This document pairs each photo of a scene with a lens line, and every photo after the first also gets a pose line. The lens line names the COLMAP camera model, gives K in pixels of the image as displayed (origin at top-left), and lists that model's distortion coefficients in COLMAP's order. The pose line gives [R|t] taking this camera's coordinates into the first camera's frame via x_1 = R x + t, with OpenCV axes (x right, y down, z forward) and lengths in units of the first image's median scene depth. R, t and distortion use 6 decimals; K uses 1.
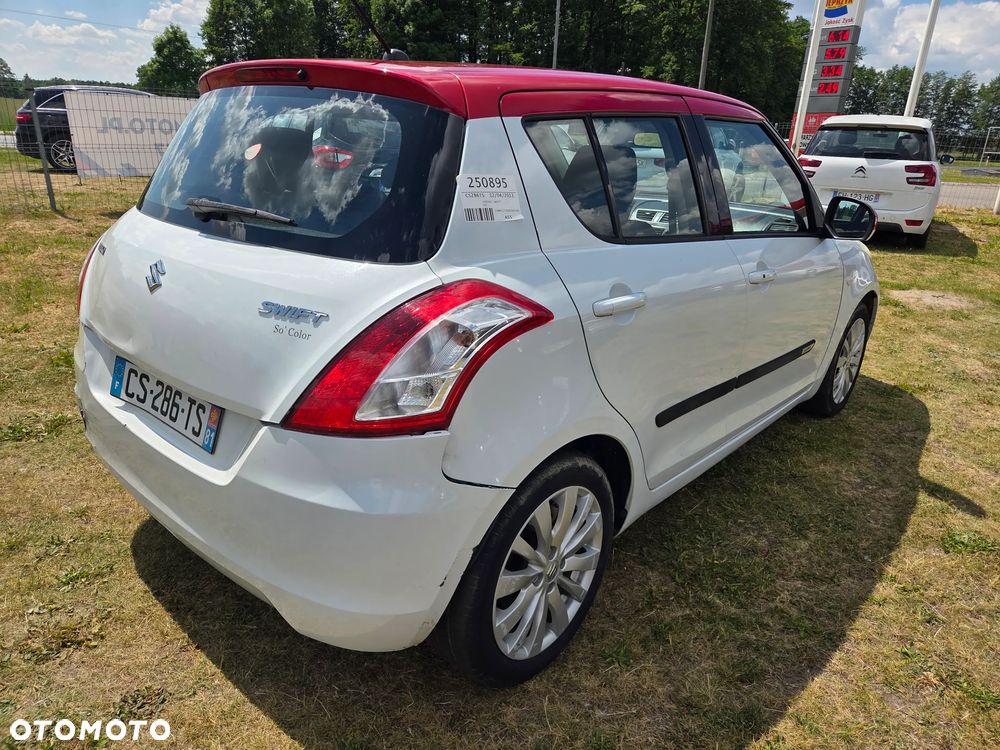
lens RADIAL K [[678.8, 0, 503.1], [0, 678.8, 374.2], [0, 0, 1]] dist [0.063895, -0.049738]
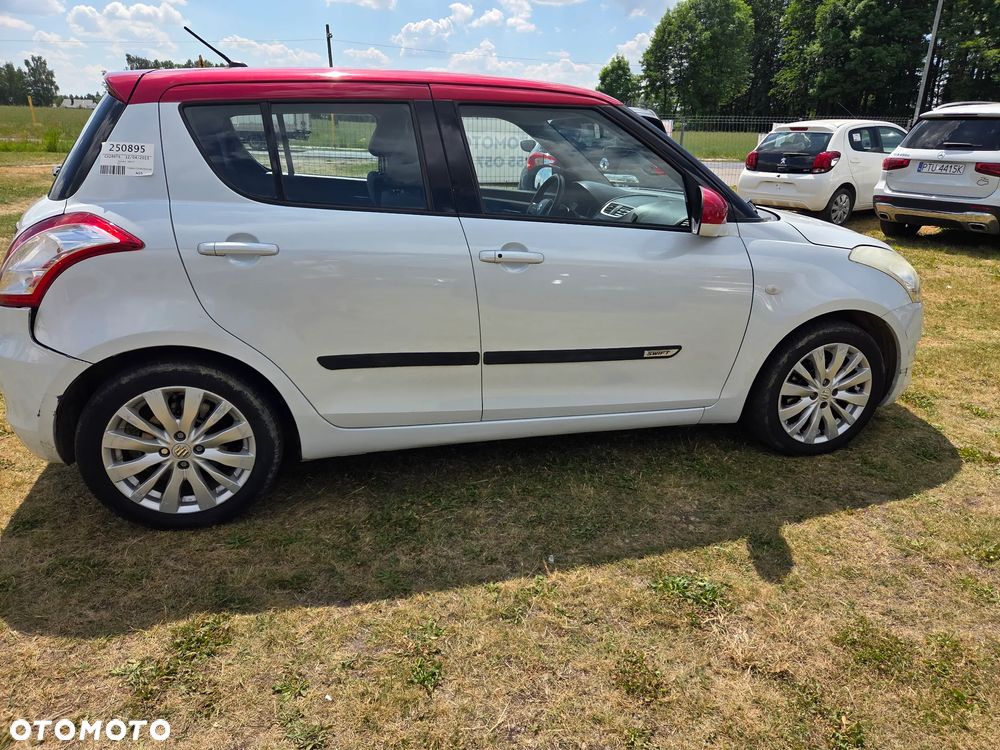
lens RADIAL K [[678.8, 0, 503.1], [0, 678.8, 374.2], [0, 0, 1]] dist [0.063895, -0.049738]
pose [[0.832019, 0.162056, -0.530549, 0.782385], [-0.174487, 0.984289, 0.027016, 0.001671], [0.526591, 0.070096, 0.847224, 0.128100]]
